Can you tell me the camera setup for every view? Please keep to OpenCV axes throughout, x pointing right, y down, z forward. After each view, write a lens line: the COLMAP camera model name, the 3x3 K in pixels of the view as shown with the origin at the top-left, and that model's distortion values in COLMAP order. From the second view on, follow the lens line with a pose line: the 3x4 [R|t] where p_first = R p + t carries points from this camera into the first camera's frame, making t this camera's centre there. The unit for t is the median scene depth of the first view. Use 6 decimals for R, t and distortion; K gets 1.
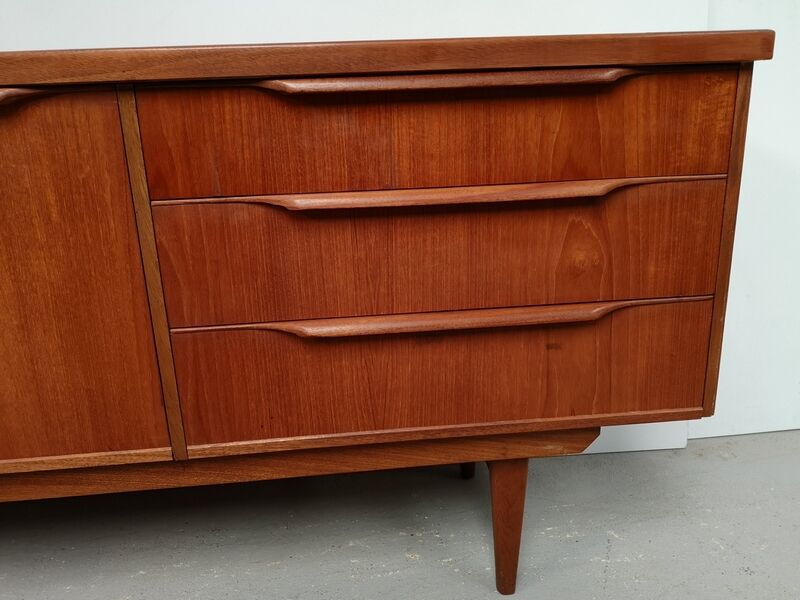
lens RADIAL K [[634.5, 0, 400.0], [0, 634.5, 300.0], [0, 0, 1]] dist [0.057498, -0.117036]
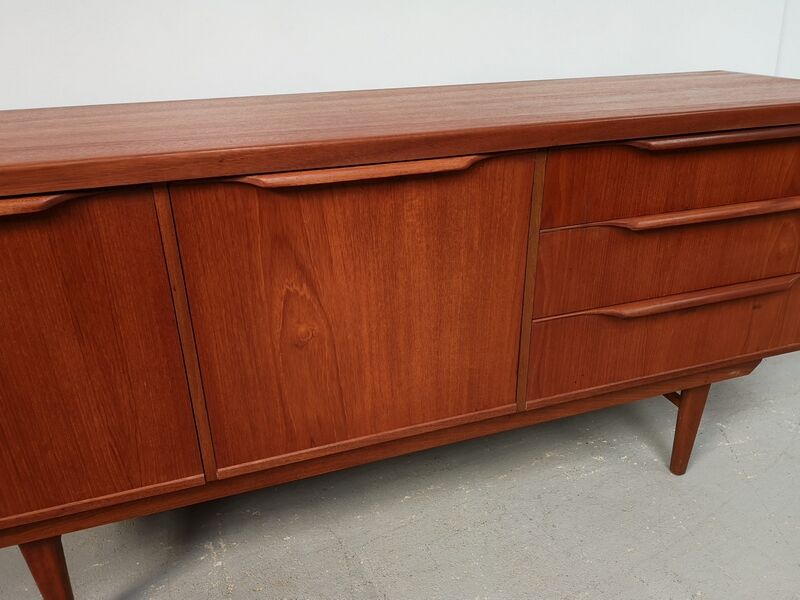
lens RADIAL K [[634.5, 0, 400.0], [0, 634.5, 300.0], [0, 0, 1]] dist [0.057498, -0.117036]
pose [[0.973385, -0.077293, 0.215750, -0.924572], [0.045879, 0.988073, 0.146992, -0.207565], [-0.224539, -0.133182, 0.965321, -0.232142]]
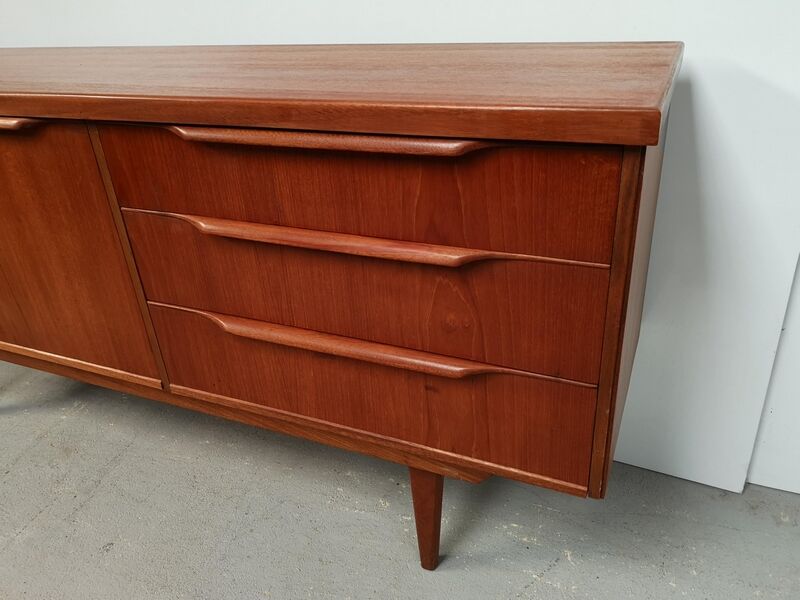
lens RADIAL K [[646.7, 0, 402.3], [0, 646.7, 305.9], [0, 0, 1]] dist [0.033663, -0.053239]
pose [[0.870585, 0.220801, -0.439691, 0.677627], [-0.111694, 0.959009, 0.260436, -0.346791], [0.479172, -0.177620, 0.859561, 0.111916]]
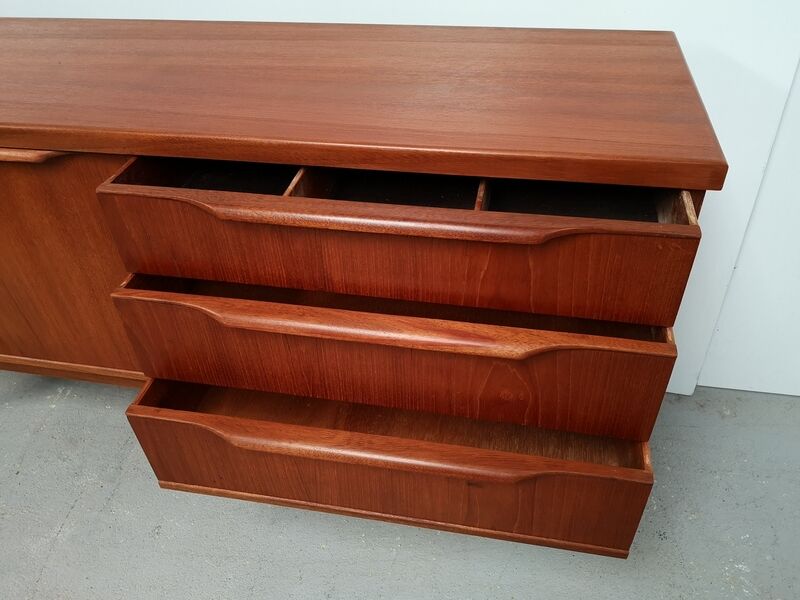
lens RADIAL K [[646.7, 0, 402.3], [0, 646.7, 305.9], [0, 0, 1]] dist [0.033663, -0.053239]
pose [[0.956646, 0.188910, -0.221681, 0.355184], [-0.081770, 0.904715, 0.418097, -0.567055], [0.279540, -0.381844, 0.880939, -0.053675]]
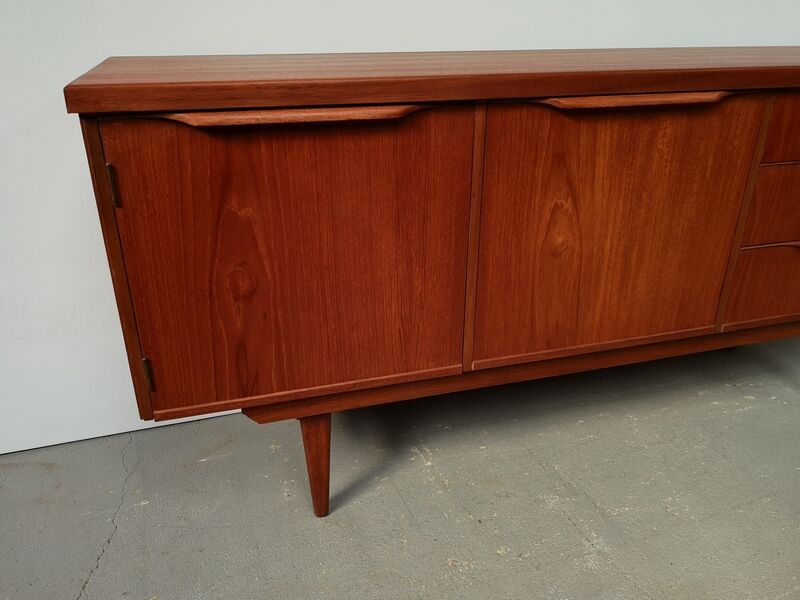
lens RADIAL K [[634.5, 0, 400.0], [0, 634.5, 300.0], [0, 0, 1]] dist [0.057498, -0.117036]
pose [[0.982283, -0.043797, 0.182215, -1.448195], [0.018051, 0.989898, 0.140626, -0.059027], [-0.186533, -0.134845, 0.973151, -0.350133]]
